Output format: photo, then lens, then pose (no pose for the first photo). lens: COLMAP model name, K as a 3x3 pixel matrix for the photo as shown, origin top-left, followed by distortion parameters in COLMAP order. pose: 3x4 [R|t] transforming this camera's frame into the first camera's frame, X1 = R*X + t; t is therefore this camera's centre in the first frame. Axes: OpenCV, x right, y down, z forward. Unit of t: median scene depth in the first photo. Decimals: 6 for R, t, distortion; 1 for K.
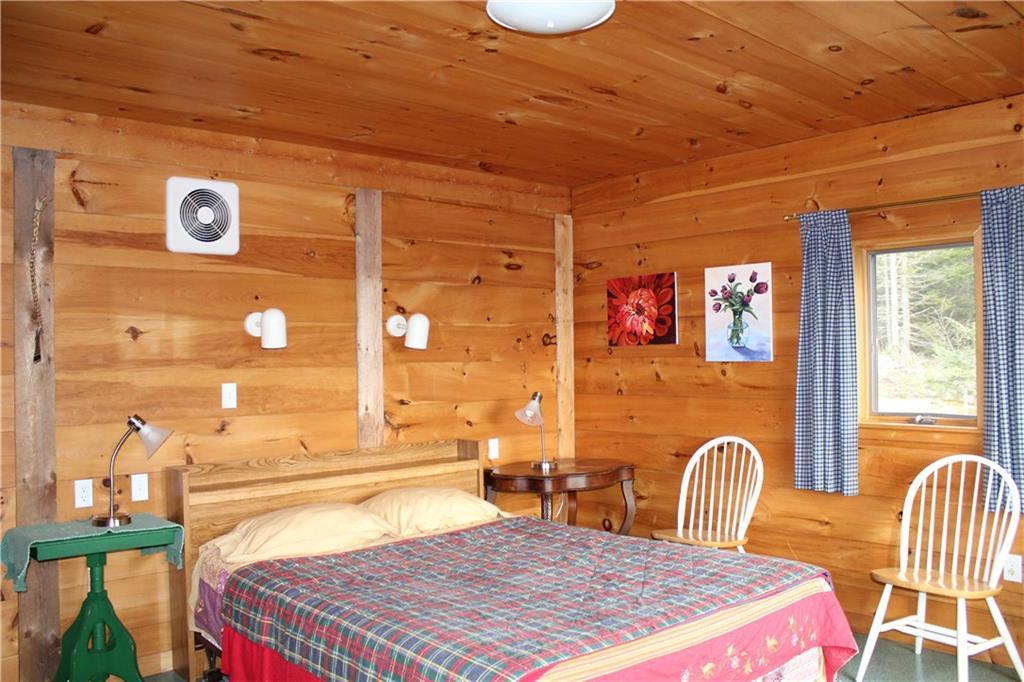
lens RADIAL K [[841.9, 0, 504.4], [0, 841.9, 344.0], [0, 0, 1]] dist [-0.090515, 0.021002]
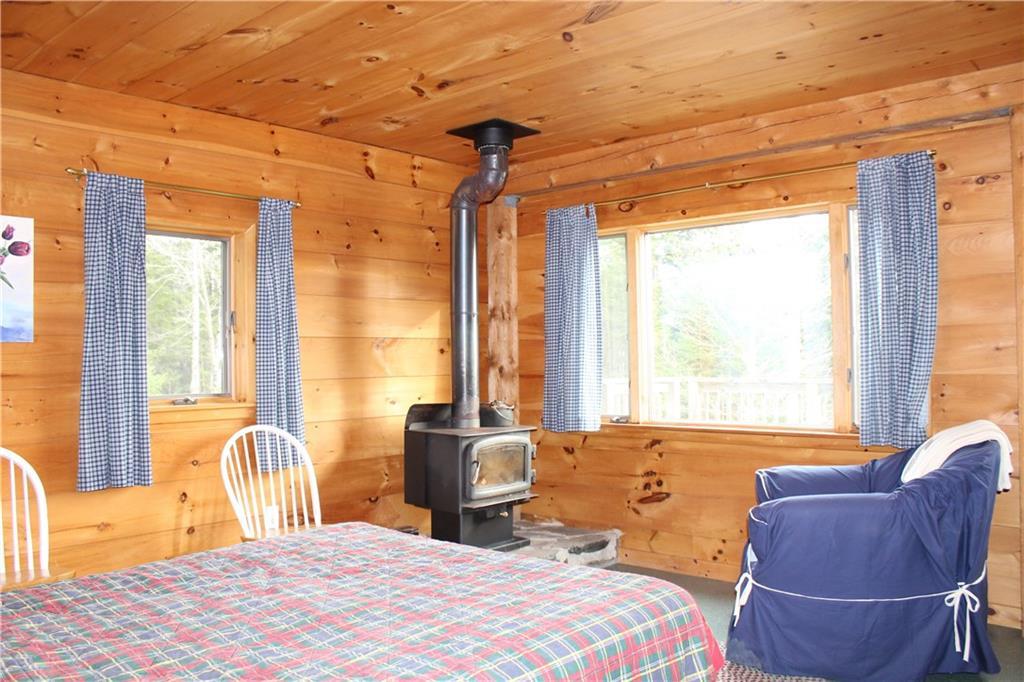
lens RADIAL K [[841.9, 0, 505.2], [0, 841.9, 346.1], [0, 0, 1]] dist [-0.090515, 0.021002]
pose [[-0.103726, 0.030252, 0.994146, -0.669515], [0.004082, 0.999542, -0.029990, 0.066224], [-0.994597, 0.000948, -0.103802, 0.830846]]
